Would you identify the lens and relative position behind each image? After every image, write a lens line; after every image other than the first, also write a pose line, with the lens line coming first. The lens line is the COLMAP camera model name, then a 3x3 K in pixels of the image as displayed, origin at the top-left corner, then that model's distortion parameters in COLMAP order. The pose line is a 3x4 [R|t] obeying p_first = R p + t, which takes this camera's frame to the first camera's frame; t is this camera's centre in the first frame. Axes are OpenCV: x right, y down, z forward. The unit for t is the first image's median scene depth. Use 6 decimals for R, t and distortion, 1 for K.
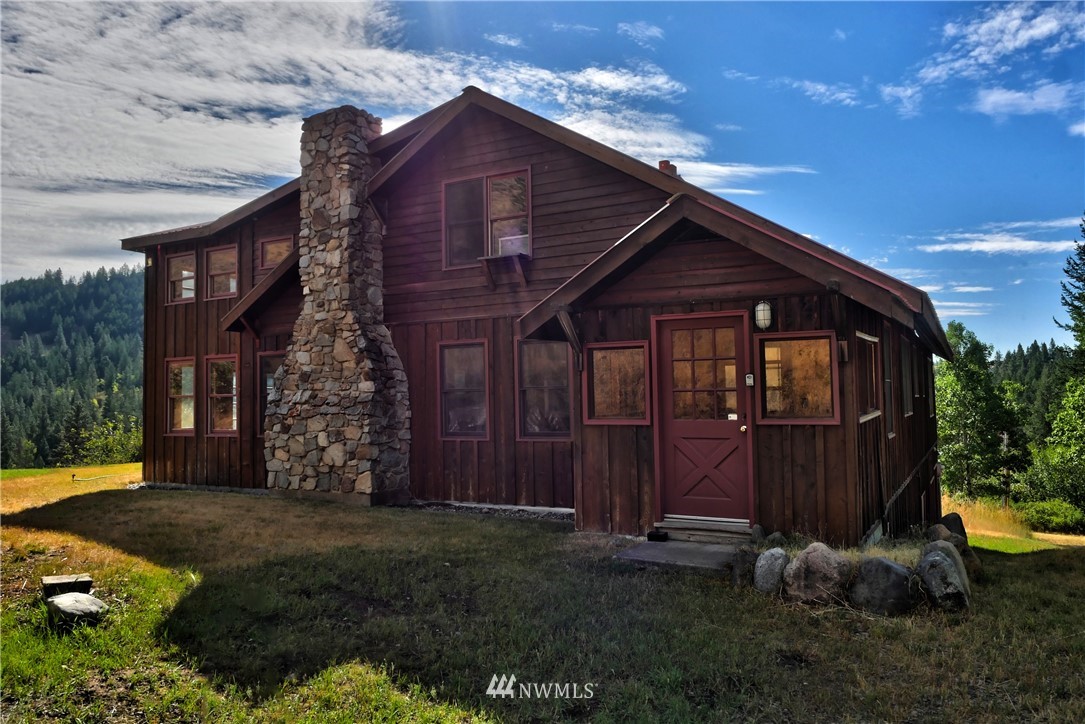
lens RADIAL K [[776.7, 0, 543.2], [0, 776.7, 361.2], [0, 0, 1]] dist [-0.004549, 0.001102]
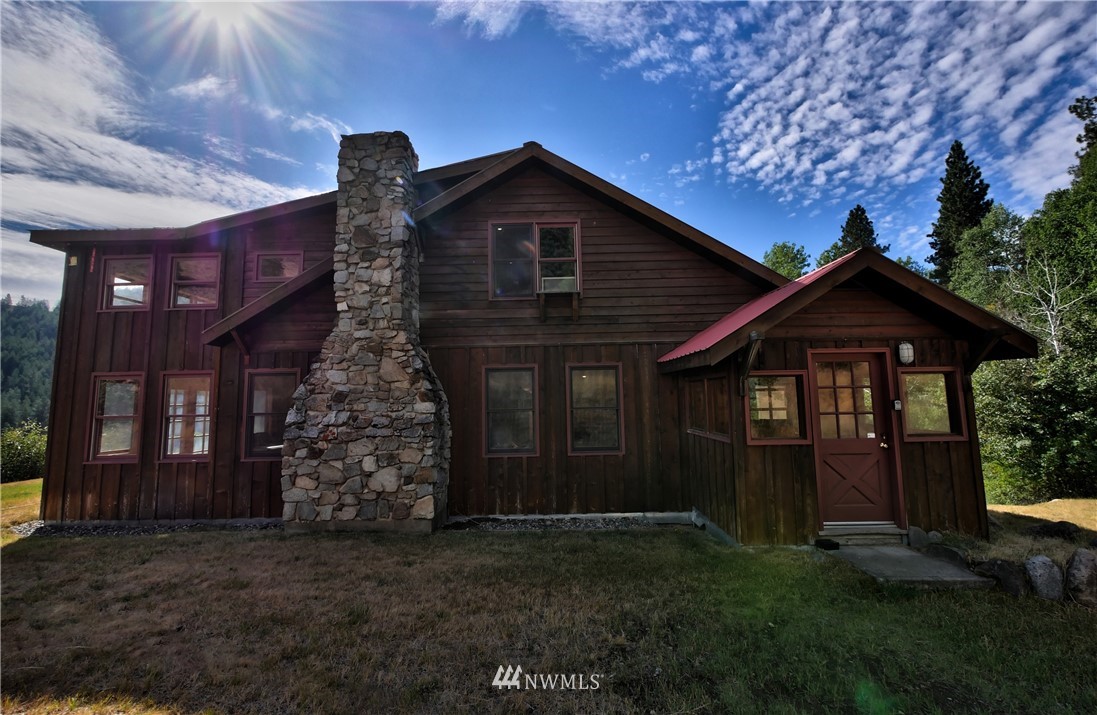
lens RADIAL K [[456.4, 0, 548.6], [0, 456.4, 354.1], [0, 0, 1]] dist [-0.003580, -0.000457]
pose [[0.879857, 0.049397, 0.472665, -0.355510], [-0.018019, 0.997336, -0.070687, 0.002803], [-0.474897, 0.053677, 0.878403, 0.397388]]
